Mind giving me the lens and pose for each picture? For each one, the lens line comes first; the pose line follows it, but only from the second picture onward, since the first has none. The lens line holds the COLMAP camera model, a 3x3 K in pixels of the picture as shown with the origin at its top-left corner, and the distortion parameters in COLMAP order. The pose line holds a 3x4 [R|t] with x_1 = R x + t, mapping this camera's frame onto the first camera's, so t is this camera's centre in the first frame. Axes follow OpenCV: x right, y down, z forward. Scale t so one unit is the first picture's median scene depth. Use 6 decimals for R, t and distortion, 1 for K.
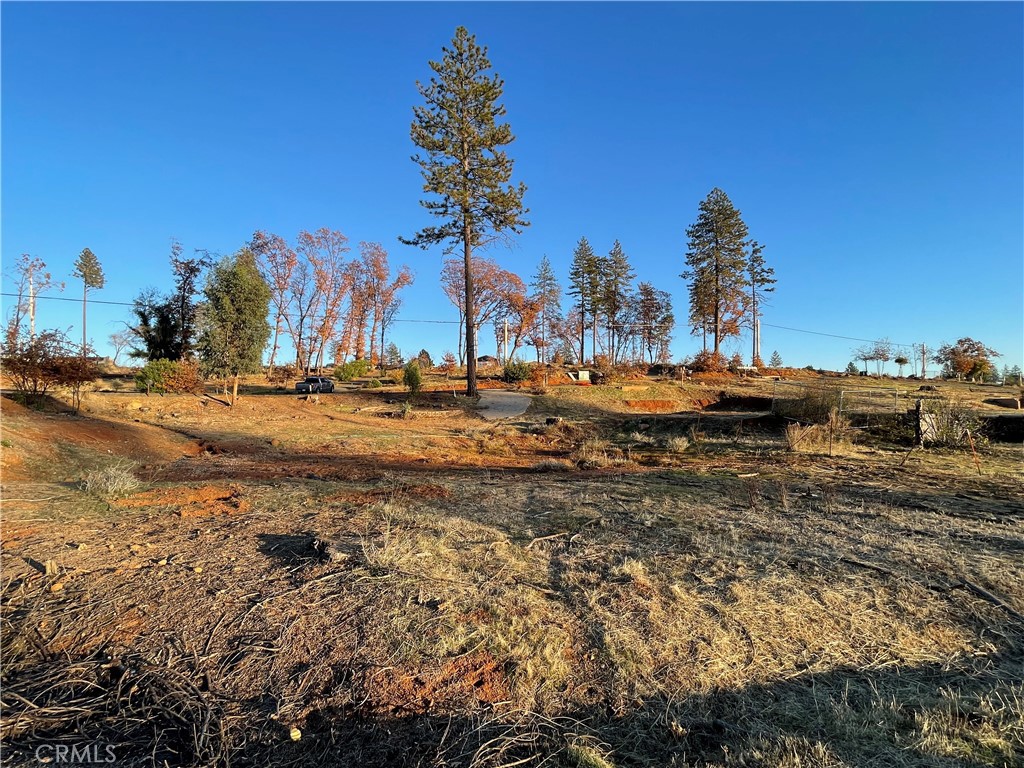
lens RADIAL K [[472.4, 0, 510.2], [0, 472.4, 391.5], [0, 0, 1]] dist [-0.006787, 0.002851]
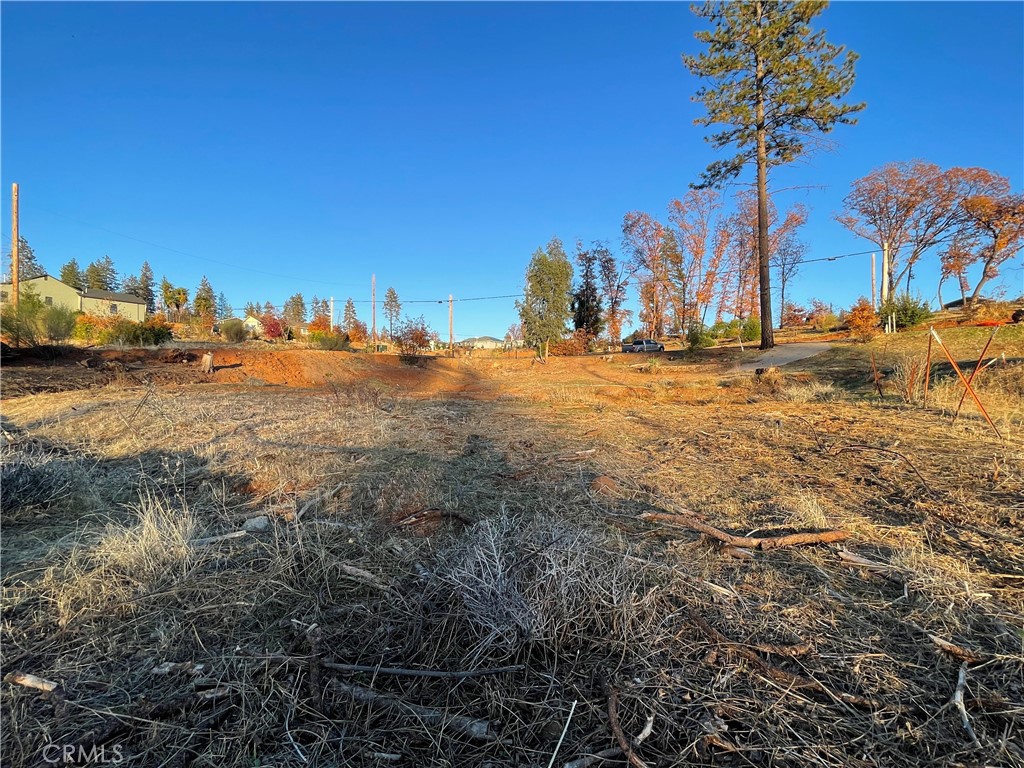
lens RADIAL K [[472.4, 0, 507.7], [0, 472.4, 385.8], [0, 0, 1]] dist [-0.006787, 0.002851]
pose [[0.600574, 0.014872, -0.799431, 0.293576], [0.026716, 0.998895, 0.038653, 0.027610], [0.799123, -0.044571, 0.599514, 0.121847]]
